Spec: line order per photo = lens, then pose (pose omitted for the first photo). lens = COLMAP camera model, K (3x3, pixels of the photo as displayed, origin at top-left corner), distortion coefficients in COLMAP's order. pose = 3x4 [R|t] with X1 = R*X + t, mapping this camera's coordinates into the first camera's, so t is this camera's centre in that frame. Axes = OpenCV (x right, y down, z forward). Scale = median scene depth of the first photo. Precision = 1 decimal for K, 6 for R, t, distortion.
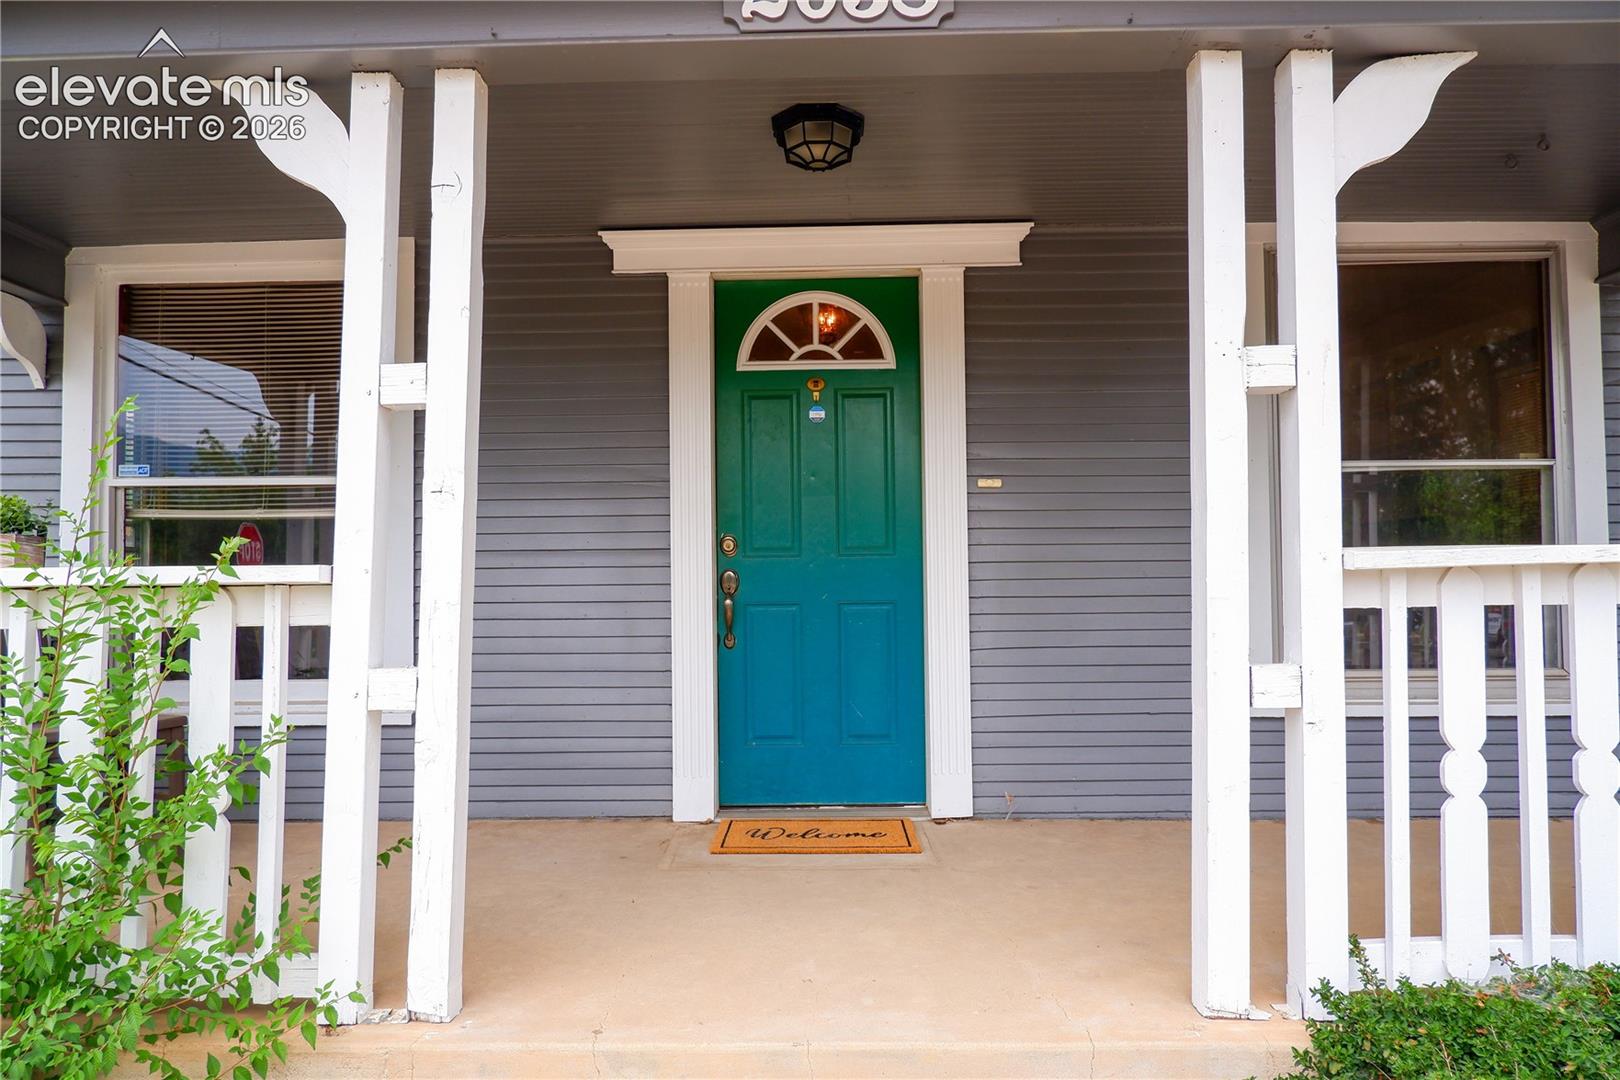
lens RADIAL K [[1057.9, 0, 810.0], [0, 1057.9, 540.0], [0, 0, 1]] dist [-0.084282, -0.000154]
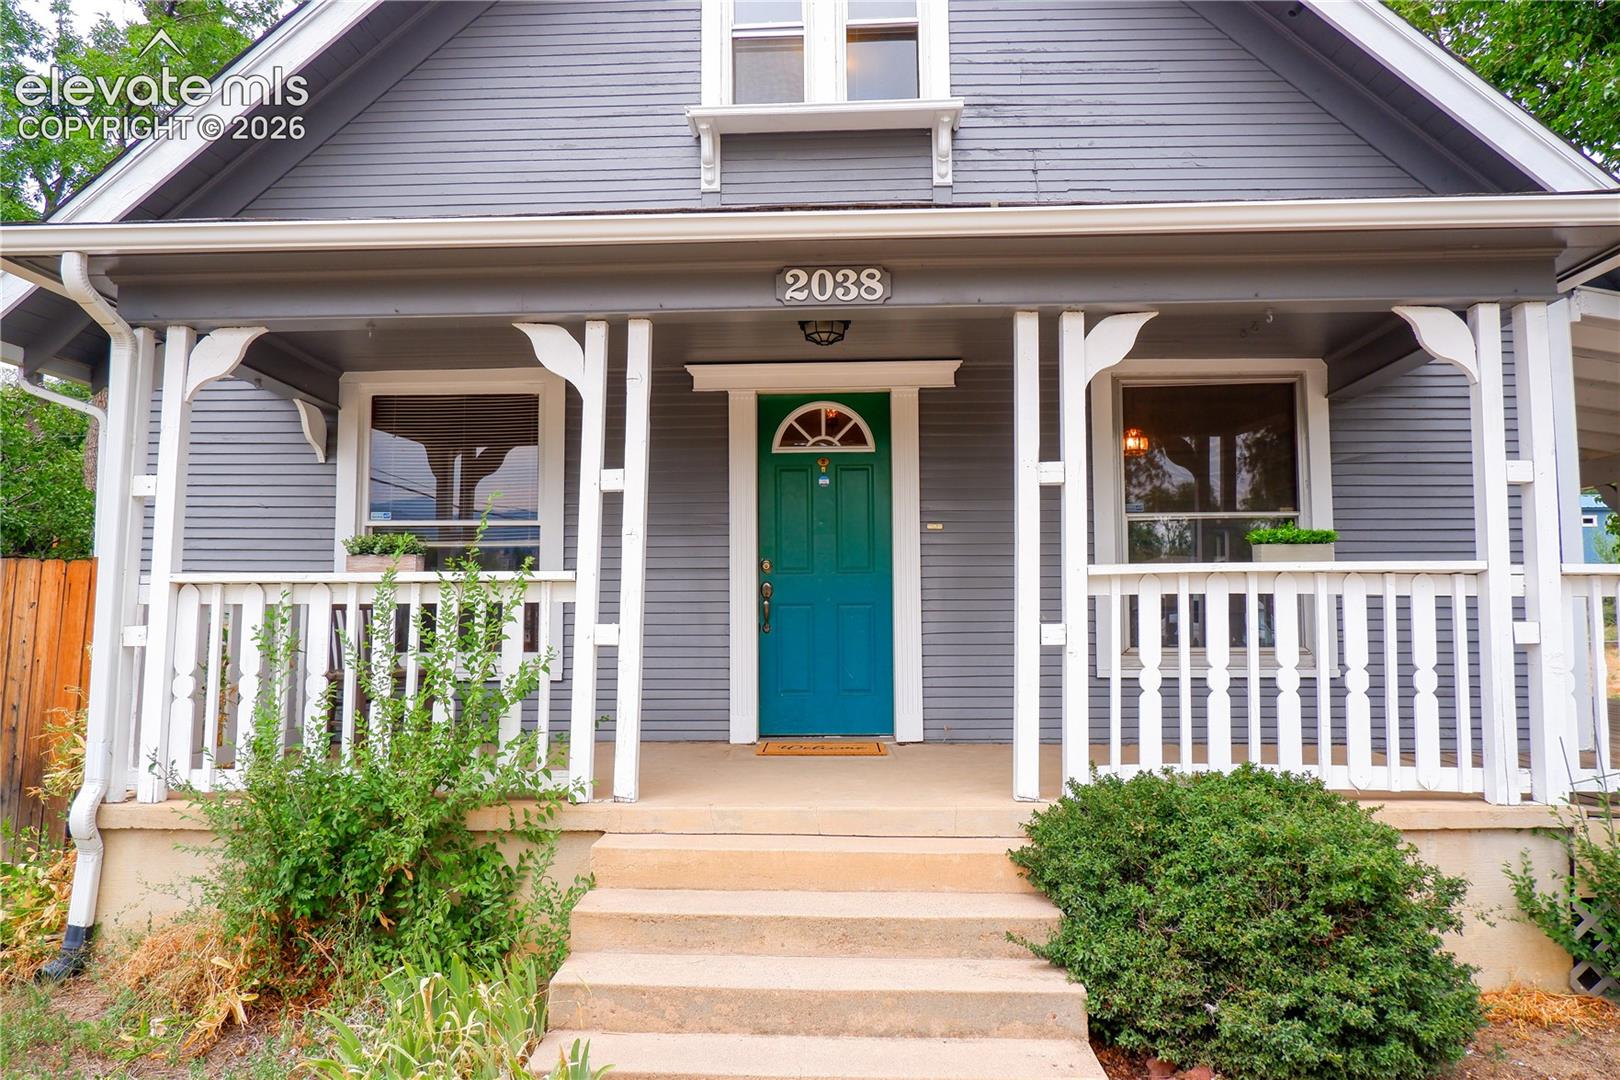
lens RADIAL K [[1047.9, 0, 810.0], [0, 1047.9, 540.0], [0, 0, 1]] dist [-0.018293, 0.001100]
pose [[0.999942, 0.003481, -0.010160, 0.002395], [-0.003770, 0.999584, -0.028591, 0.010869], [0.010056, 0.028627, 0.999540, -0.552417]]
